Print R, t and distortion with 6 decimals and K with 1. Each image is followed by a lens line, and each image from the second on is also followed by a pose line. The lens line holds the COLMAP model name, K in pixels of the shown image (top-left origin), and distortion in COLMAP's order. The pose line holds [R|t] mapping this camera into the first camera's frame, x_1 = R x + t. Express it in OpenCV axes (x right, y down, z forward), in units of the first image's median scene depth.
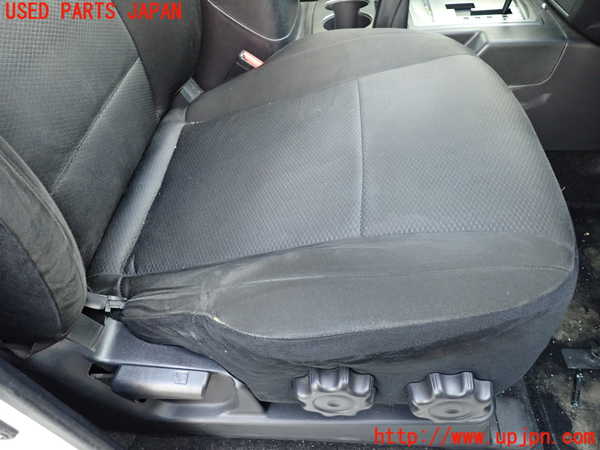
lens RADIAL K [[447.8, 0, 300.0], [0, 447.8, 225.0], [0, 0, 1]] dist [0.000314, 0.011033]
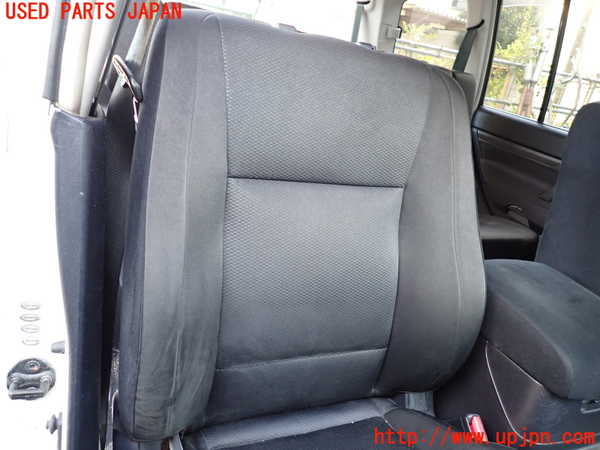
lens RADIAL K [[447.8, 0, 300.0], [0, 447.8, 225.0], [0, 0, 1]] dist [0.000314, 0.011033]
pose [[0.428459, 0.449232, -0.783973, 0.443300], [-0.778506, 0.623950, -0.067935, -0.427032], [0.458641, 0.639435, 0.617066, -0.073002]]
